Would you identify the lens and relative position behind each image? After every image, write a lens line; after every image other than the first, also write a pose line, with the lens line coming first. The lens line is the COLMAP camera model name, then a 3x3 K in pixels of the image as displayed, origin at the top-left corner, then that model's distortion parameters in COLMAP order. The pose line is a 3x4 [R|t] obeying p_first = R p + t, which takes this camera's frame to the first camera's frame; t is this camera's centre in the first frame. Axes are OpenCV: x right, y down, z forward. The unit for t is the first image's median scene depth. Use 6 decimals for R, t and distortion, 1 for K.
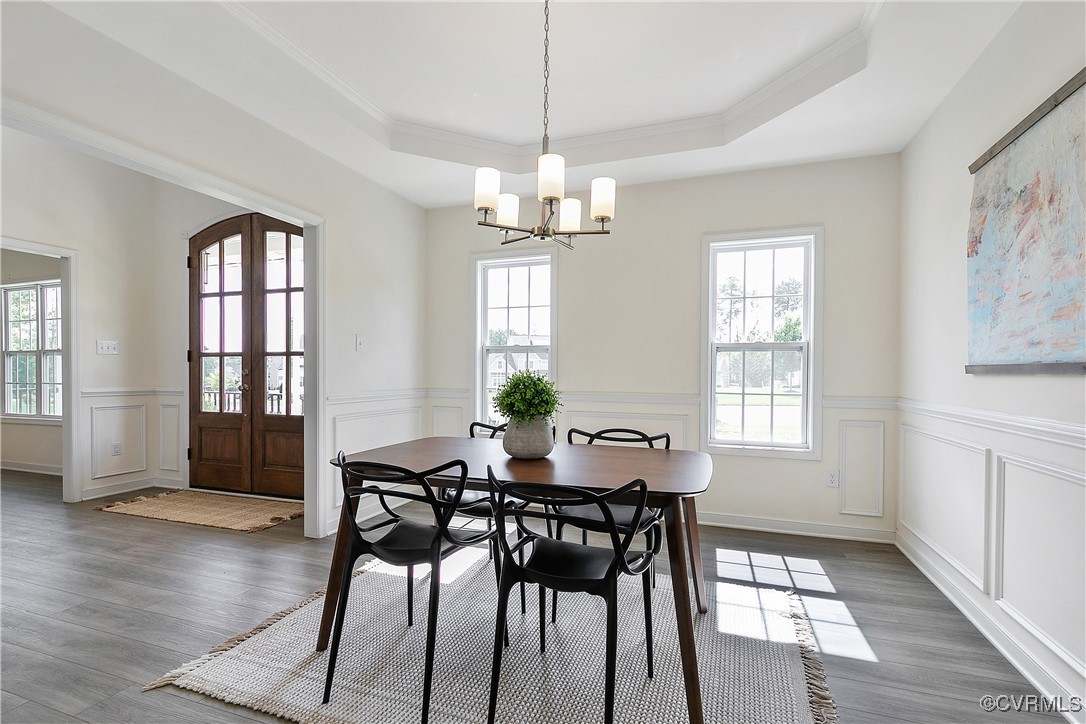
lens RADIAL K [[491.5, 0, 564.4], [0, 491.5, 384.2], [0, 0, 1]] dist [-0.021932, 0.000492]
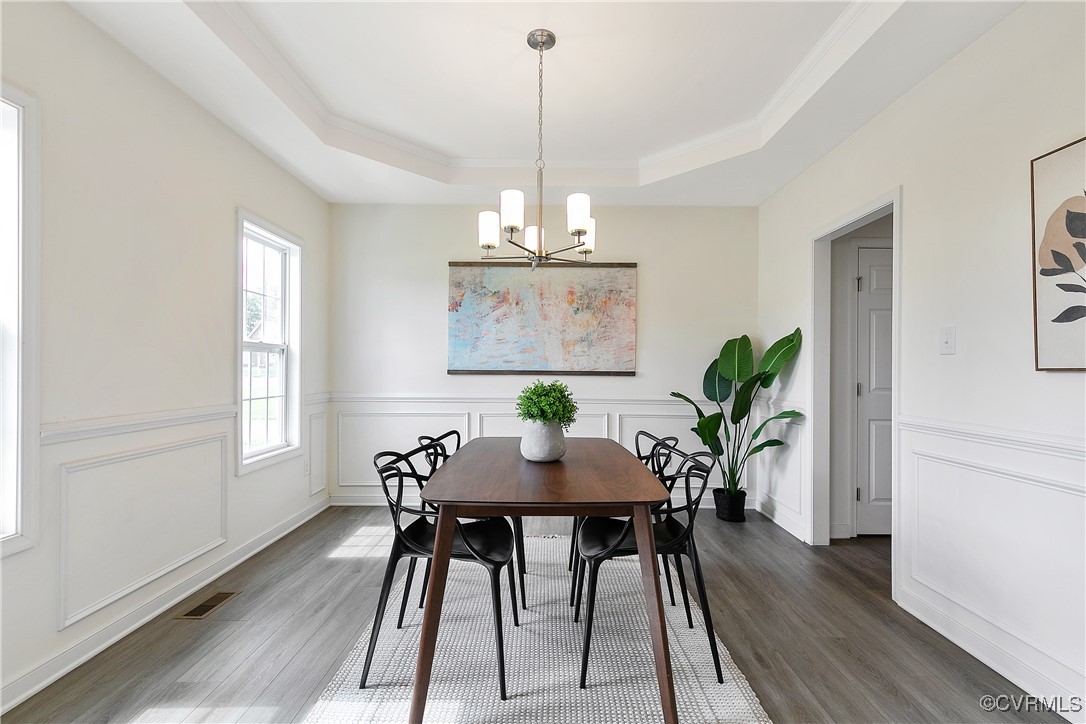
lens RADIAL K [[491.5, 0, 549.1], [0, 491.5, 363.4], [0, 0, 1]] dist [-0.021932, 0.000492]
pose [[-0.319283, -0.003672, 0.947652, -1.128246], [0.014655, 0.999854, 0.008812, -0.079727], [-0.947546, 0.016701, -0.319183, 1.323747]]
